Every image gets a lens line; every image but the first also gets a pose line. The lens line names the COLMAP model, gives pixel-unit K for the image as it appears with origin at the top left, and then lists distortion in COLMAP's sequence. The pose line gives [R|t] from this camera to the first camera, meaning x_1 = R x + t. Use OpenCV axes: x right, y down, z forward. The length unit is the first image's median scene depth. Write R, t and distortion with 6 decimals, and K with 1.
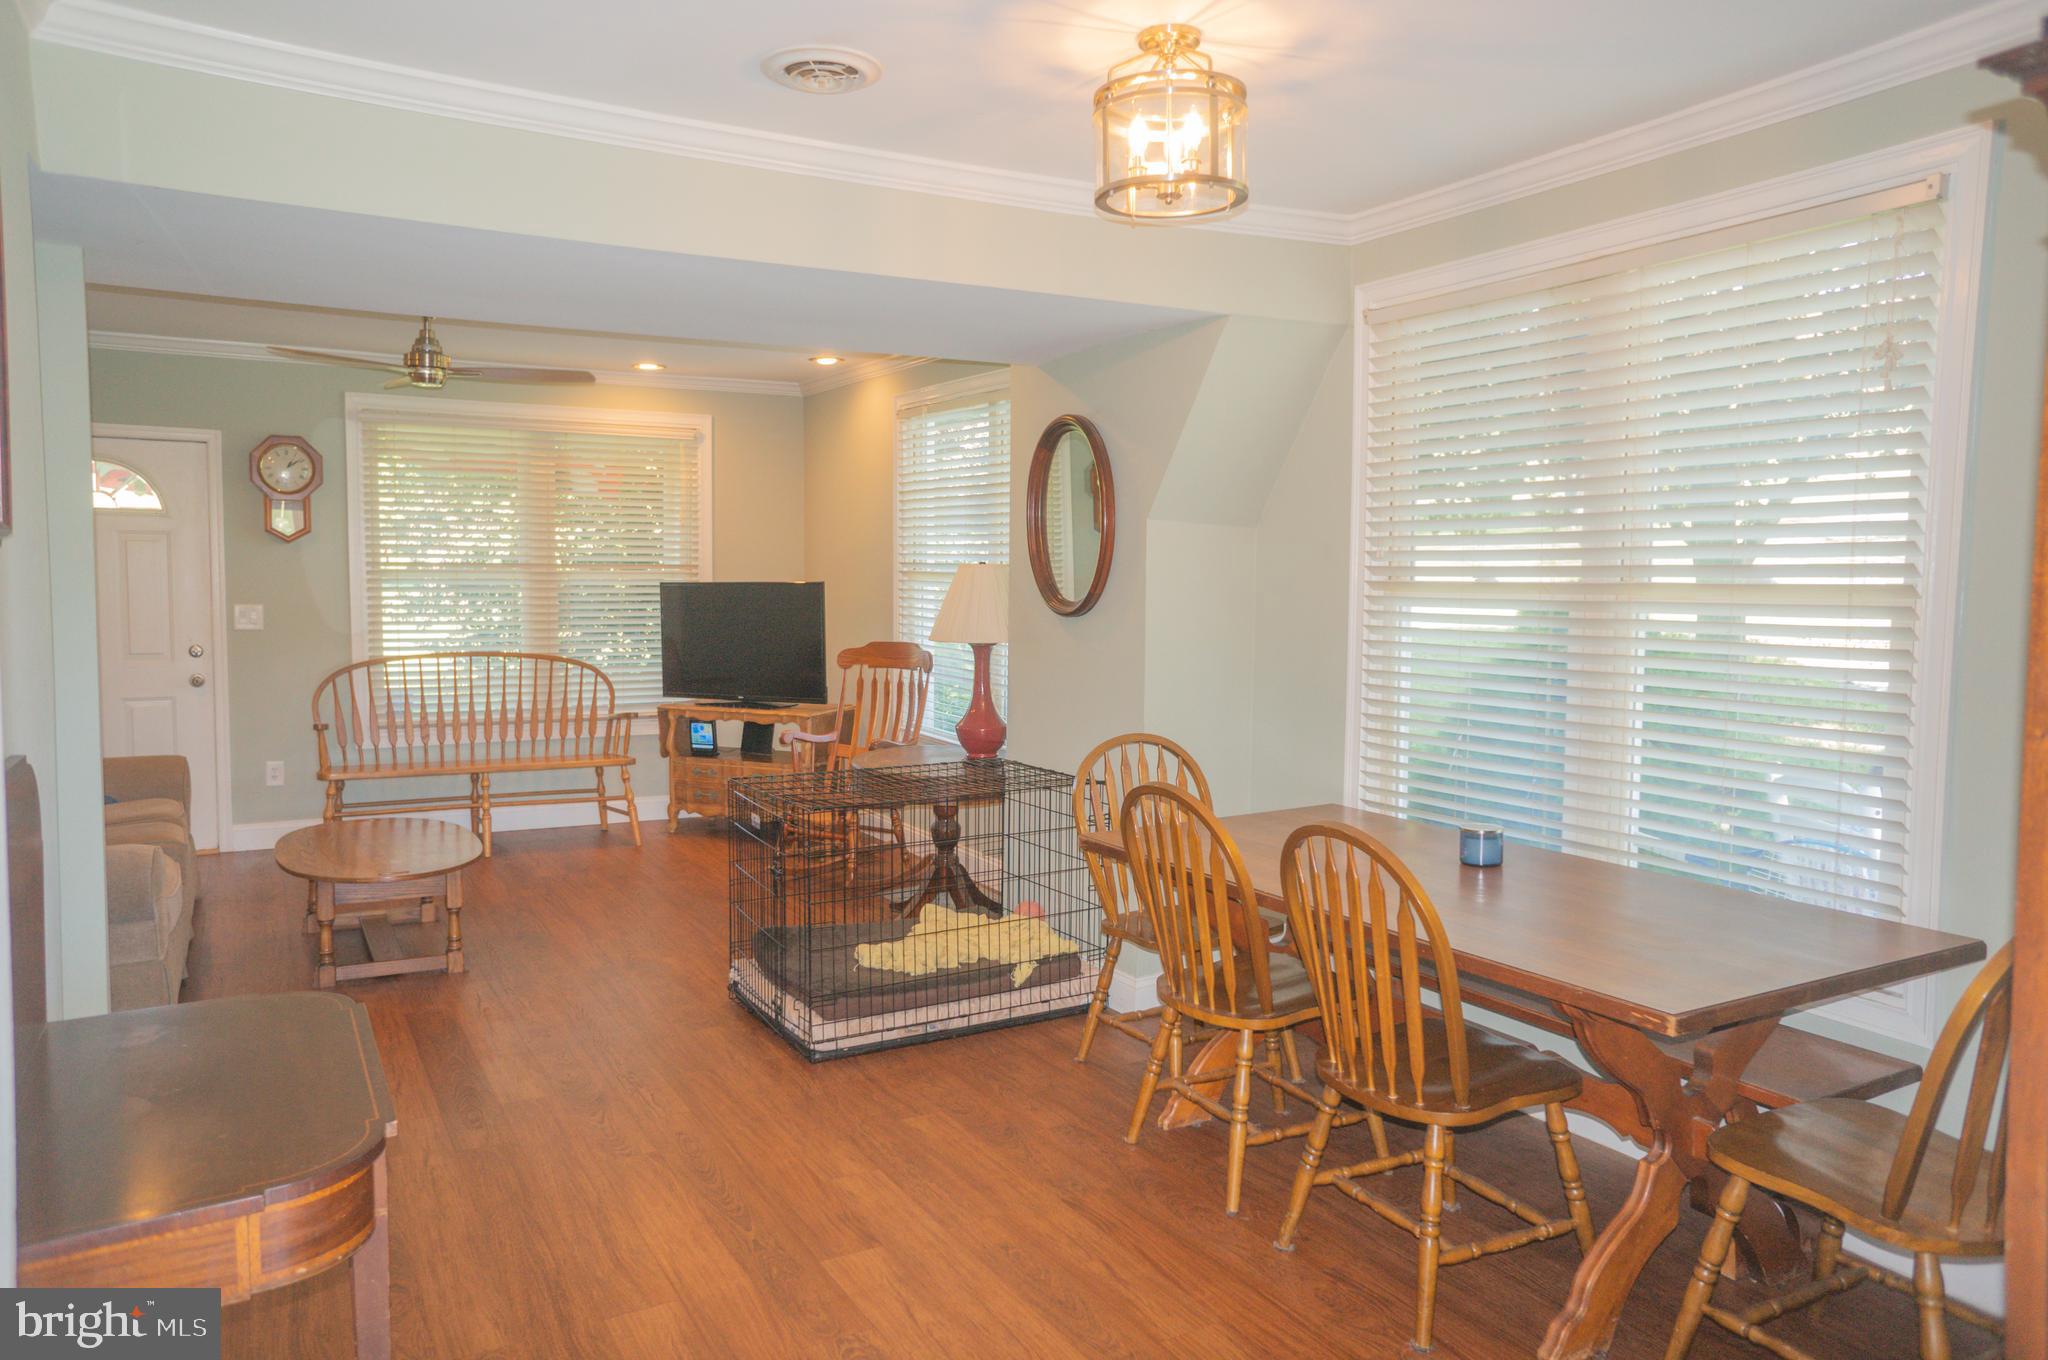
lens RADIAL K [[1352.7, 0, 1024.0], [0, 1352.7, 680.0], [0, 0, 1]] dist [-0.050357, 0.027559]
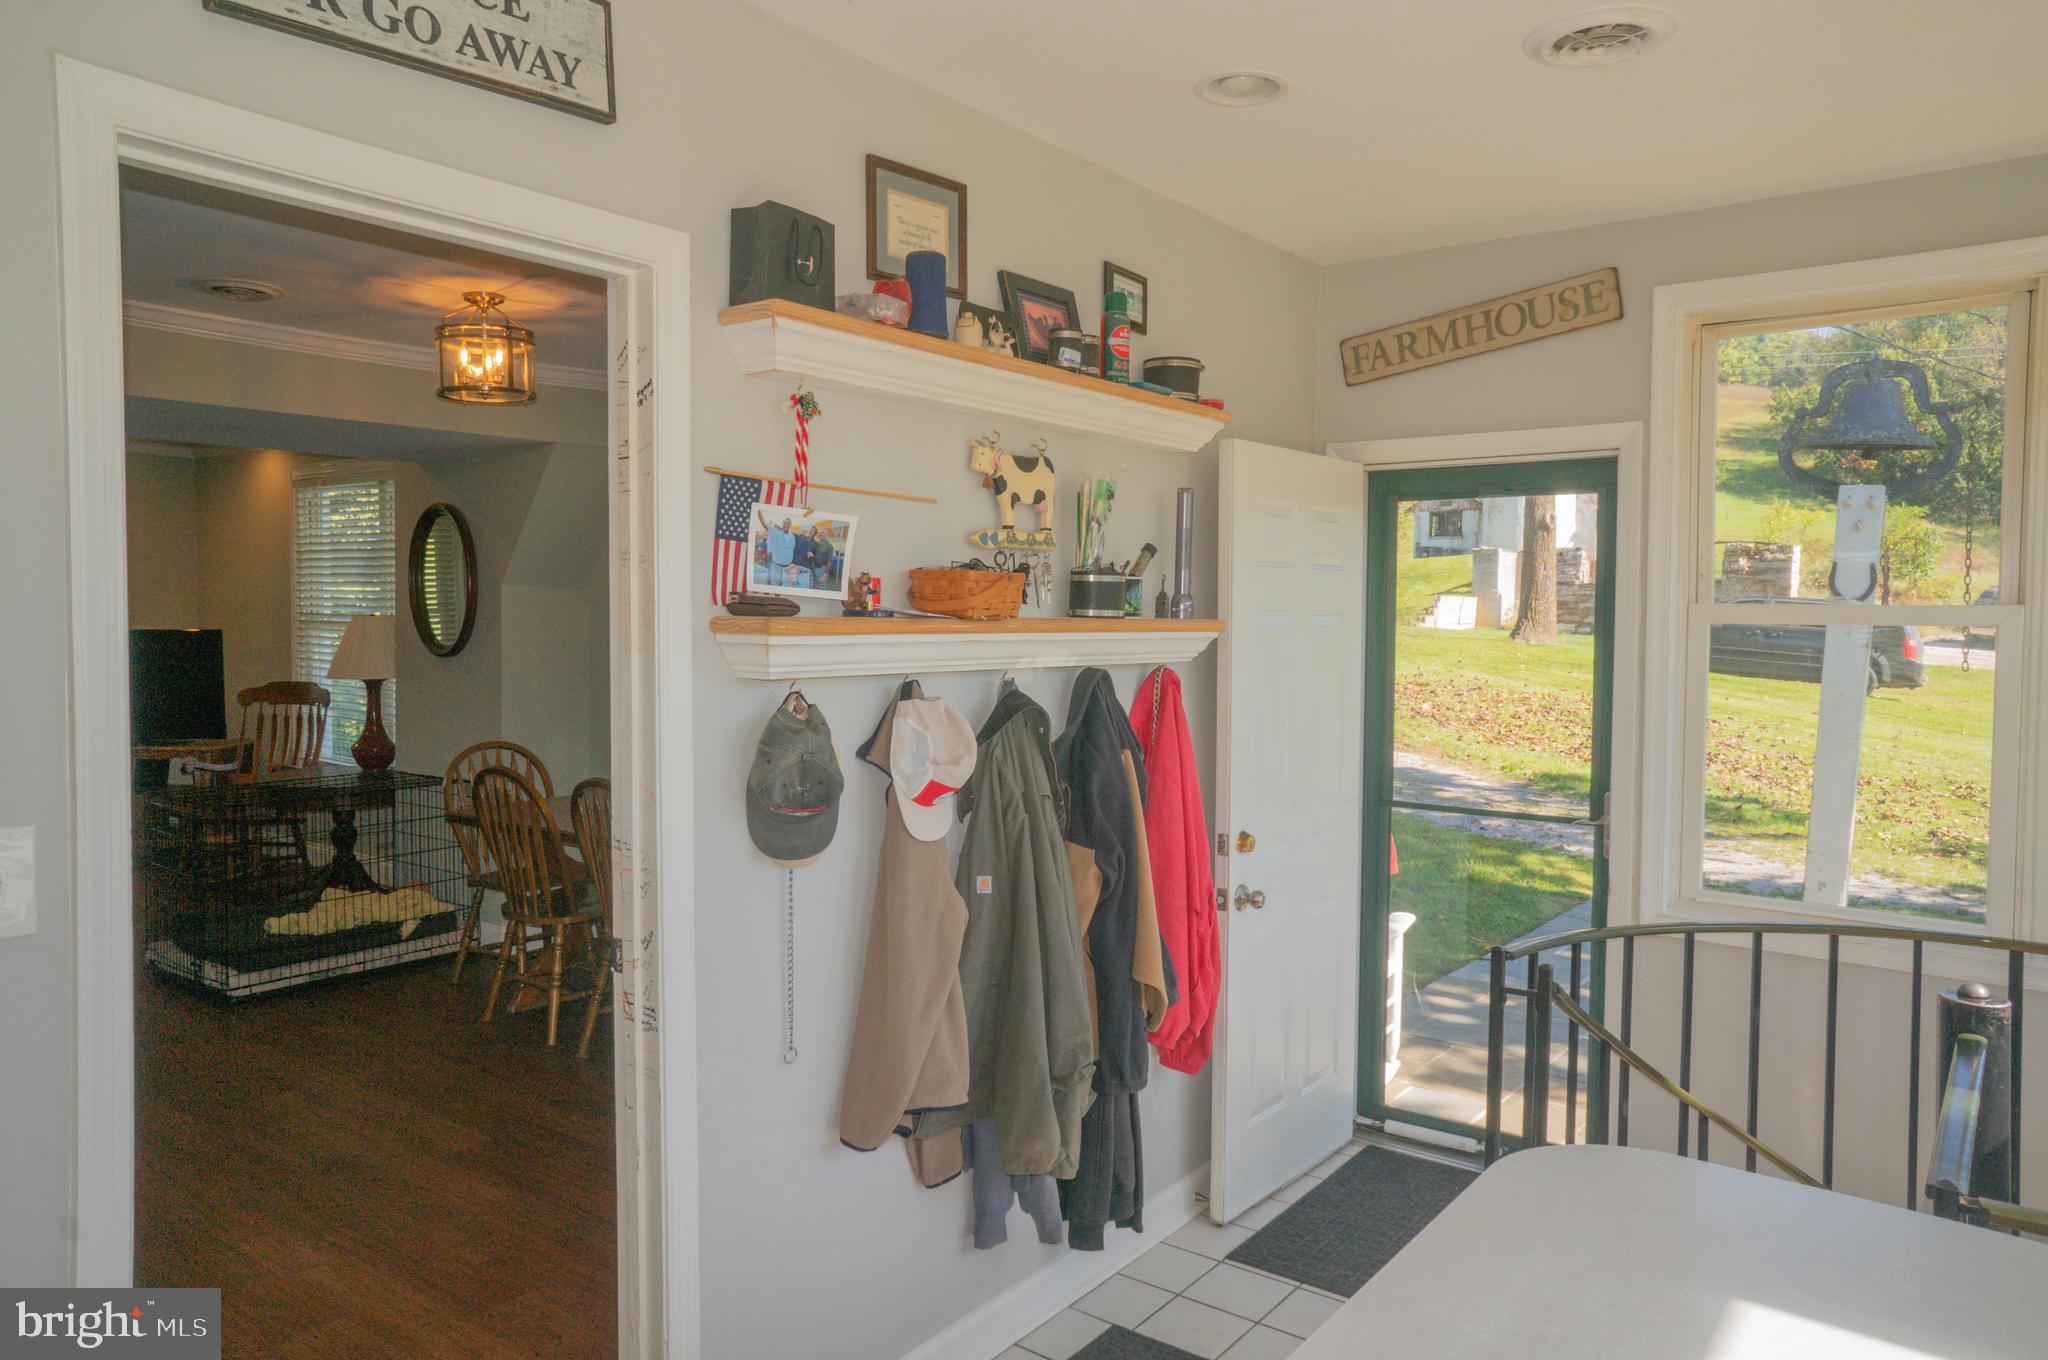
lens RADIAL K [[1352.7, 0, 1024.0], [0, 1352.7, 680.0], [0, 0, 1]] dist [-0.050357, 0.027559]
pose [[0.917507, -0.015305, 0.397425, 0.034239], [0.027954, 0.999270, -0.026052, 0.026204], [-0.396736, 0.035013, 0.917265, -0.430828]]
